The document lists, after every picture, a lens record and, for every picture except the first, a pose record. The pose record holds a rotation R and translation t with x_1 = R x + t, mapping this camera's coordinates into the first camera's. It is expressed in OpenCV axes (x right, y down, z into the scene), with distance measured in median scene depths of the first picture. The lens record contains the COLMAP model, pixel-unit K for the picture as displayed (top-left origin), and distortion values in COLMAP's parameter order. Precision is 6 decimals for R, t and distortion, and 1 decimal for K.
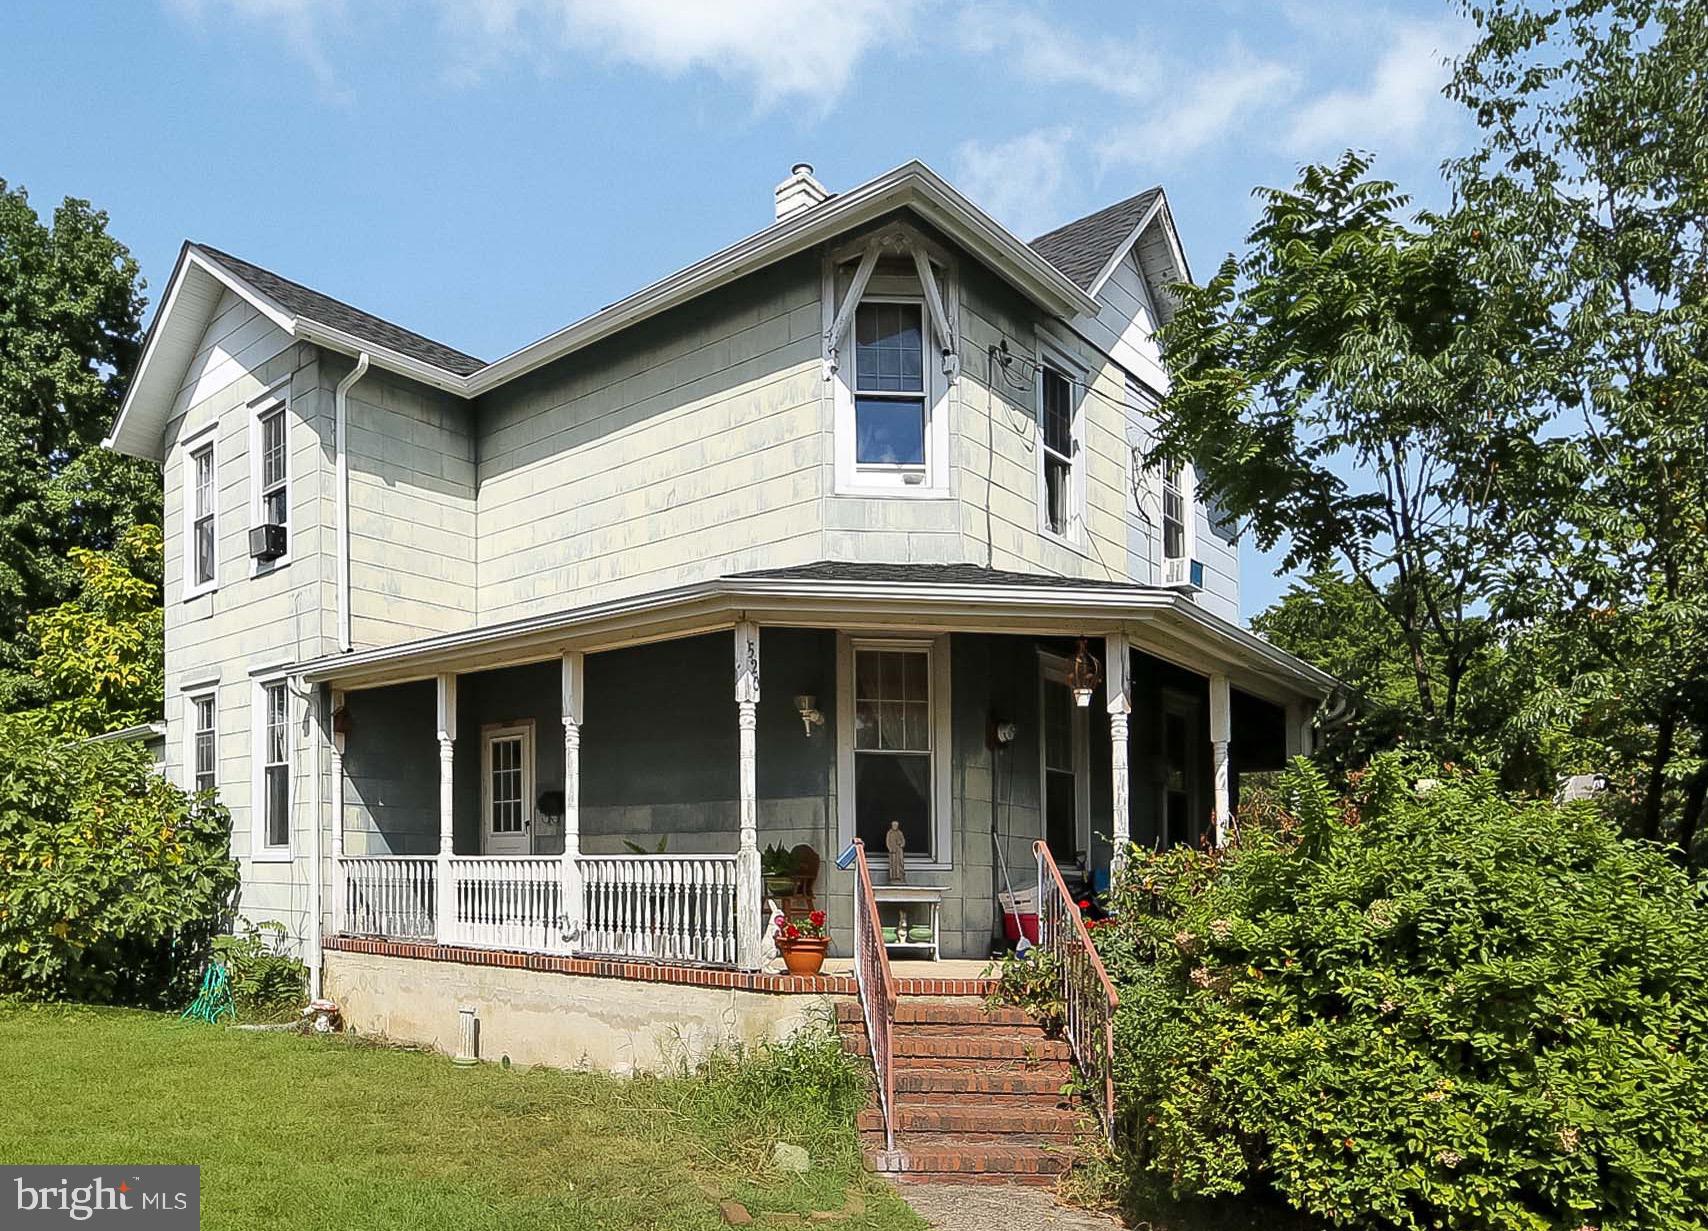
lens RADIAL K [[1256.4, 0, 854.7], [0, 1256.4, 618.4], [0, 0, 1]] dist [-0.018993, 0.002478]
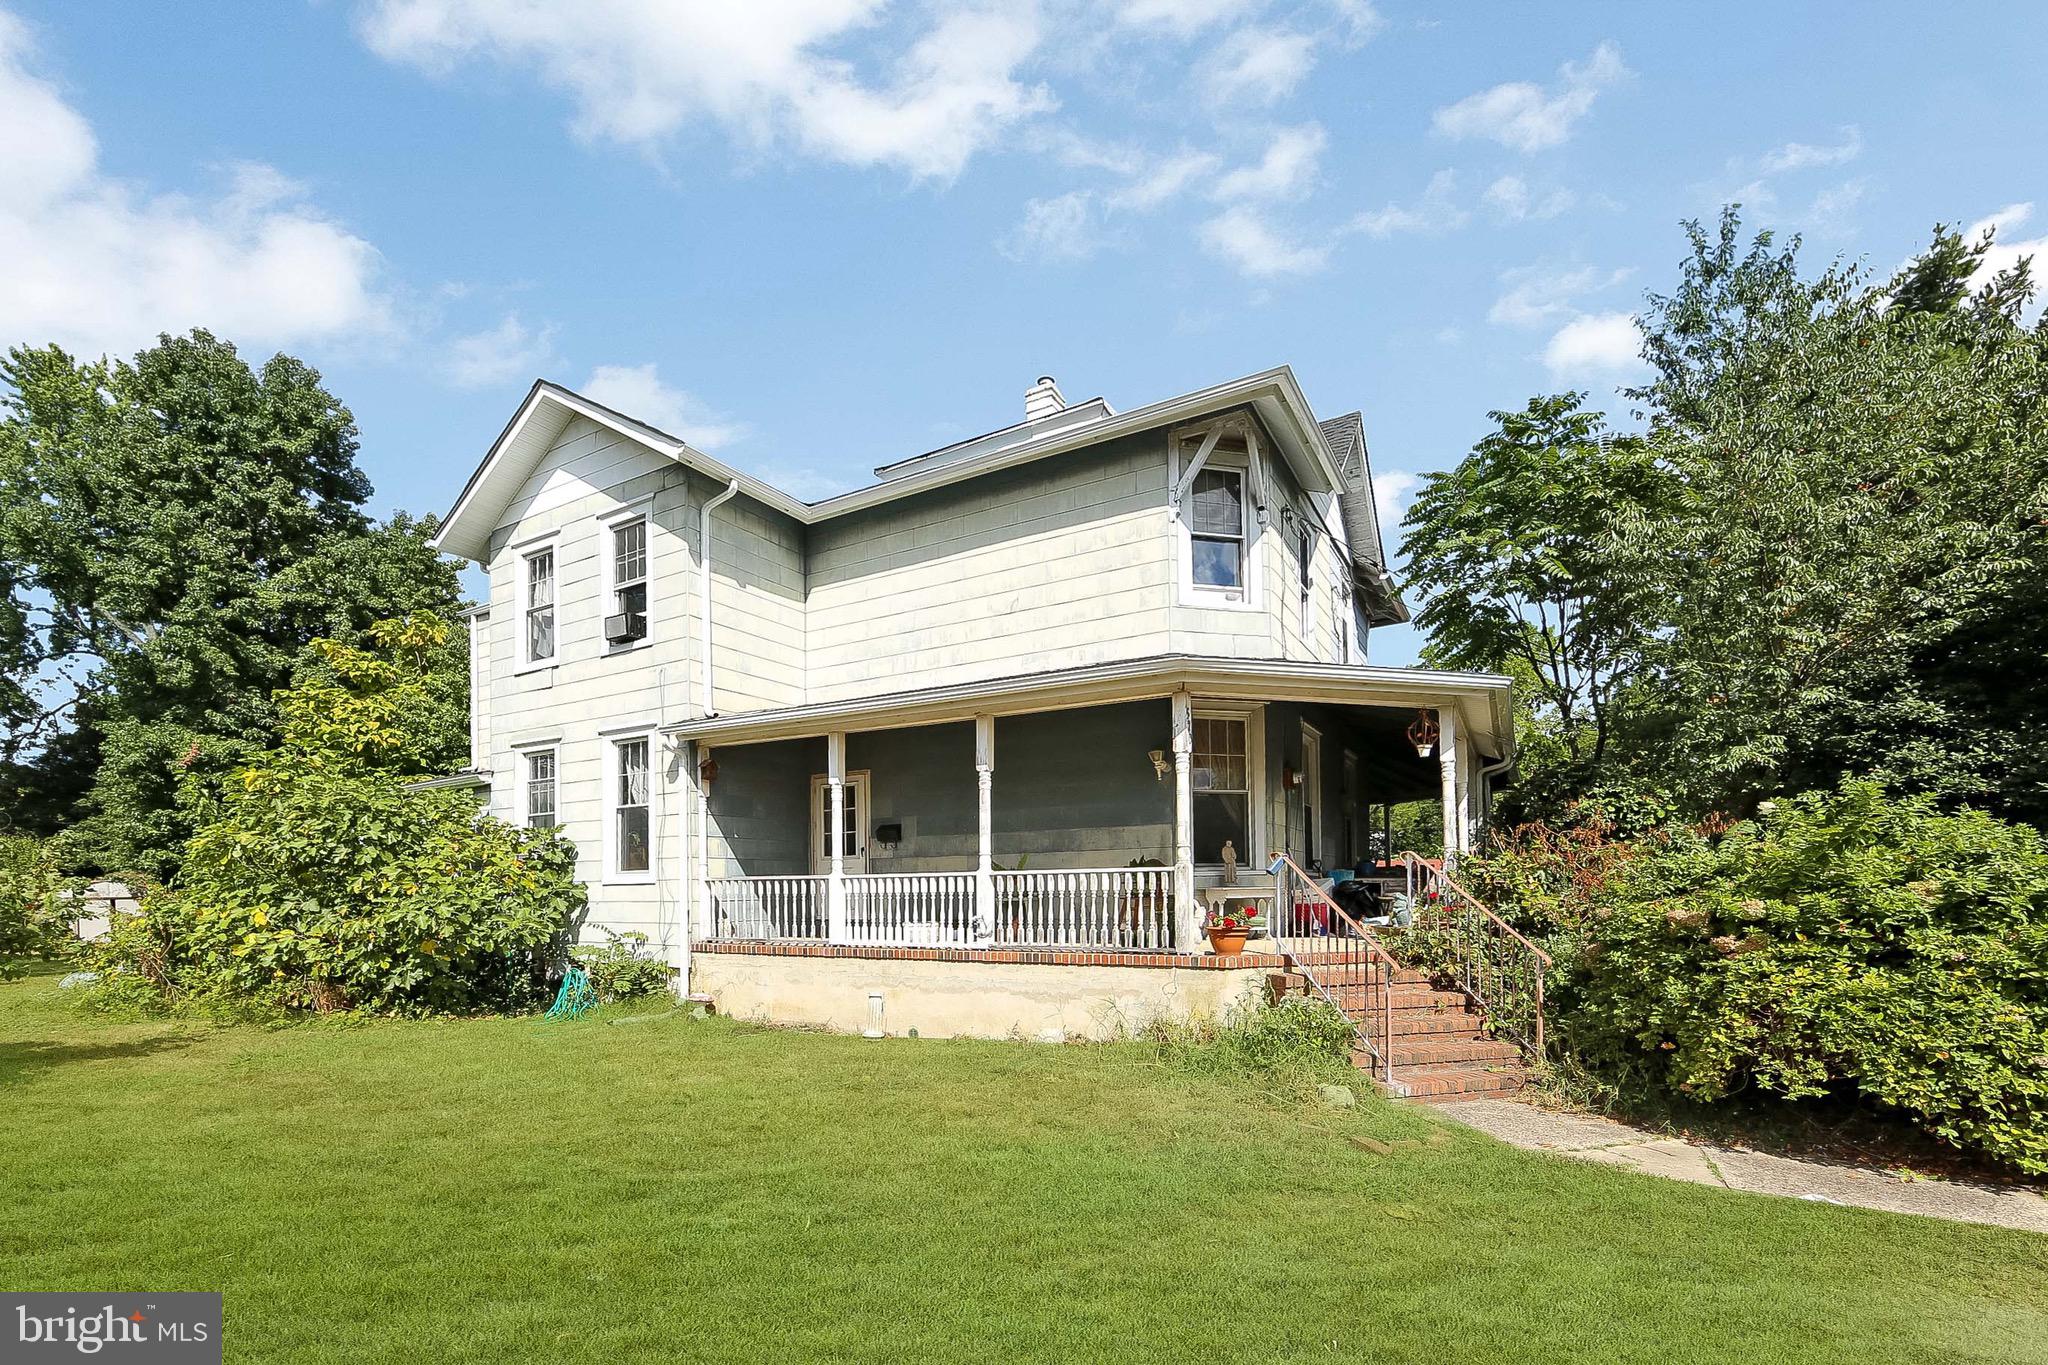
lens RADIAL K [[820.7, 0, 1089.7], [0, 820.7, 715.5], [0, 0, 1]] dist [-0.011561, 0.002507]
pose [[0.969714, 0.023197, 0.243141, -0.259250], [-0.023334, 0.999725, -0.002317, 0.021228], [-0.243128, -0.003427, 0.969988, 0.117875]]
